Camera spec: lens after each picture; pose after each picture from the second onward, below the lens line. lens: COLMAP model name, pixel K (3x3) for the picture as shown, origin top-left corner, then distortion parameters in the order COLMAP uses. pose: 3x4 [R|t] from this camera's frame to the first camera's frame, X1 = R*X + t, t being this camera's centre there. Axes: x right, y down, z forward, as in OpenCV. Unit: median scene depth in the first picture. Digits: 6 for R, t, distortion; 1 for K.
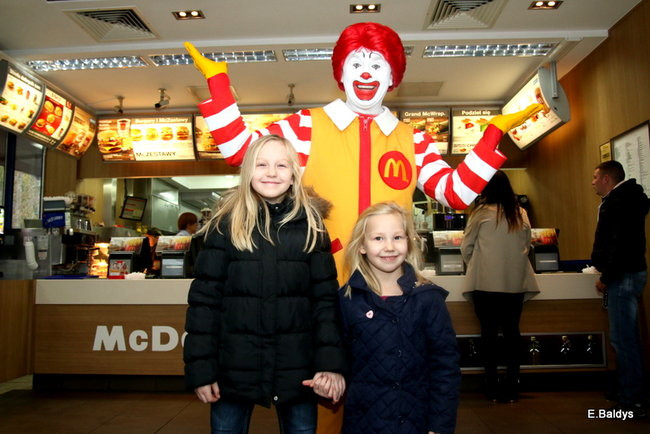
lens RADIAL K [[530.8, 0, 324.9], [0, 530.8, 218.7], [0, 0, 1]] dist [-0.108192, 0.068869]
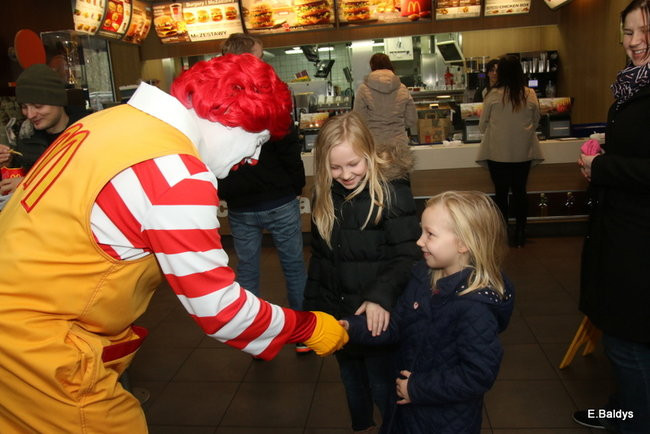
lens RADIAL K [[530.8, 0, 323.9], [0, 530.8, 218.7], [0, 0, 1]] dist [-0.108192, 0.068869]
pose [[0.994401, -0.037577, -0.098764, 0.010054], [0.066658, 0.948283, 0.310348, -0.089213], [0.081994, -0.315194, 0.945479, -0.141747]]
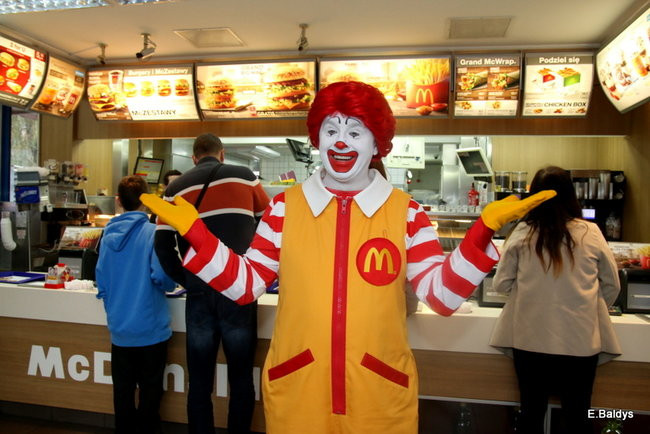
lens RADIAL K [[530.8, 0, 325.9], [0, 530.8, 220.7], [0, 0, 1]] dist [-0.108192, 0.068869]
pose [[0.987780, 0.036721, -0.151470, 0.088603], [-0.018425, 0.992546, 0.120470, -0.063938], [0.154764, -0.116207, 0.981093, 0.227944]]
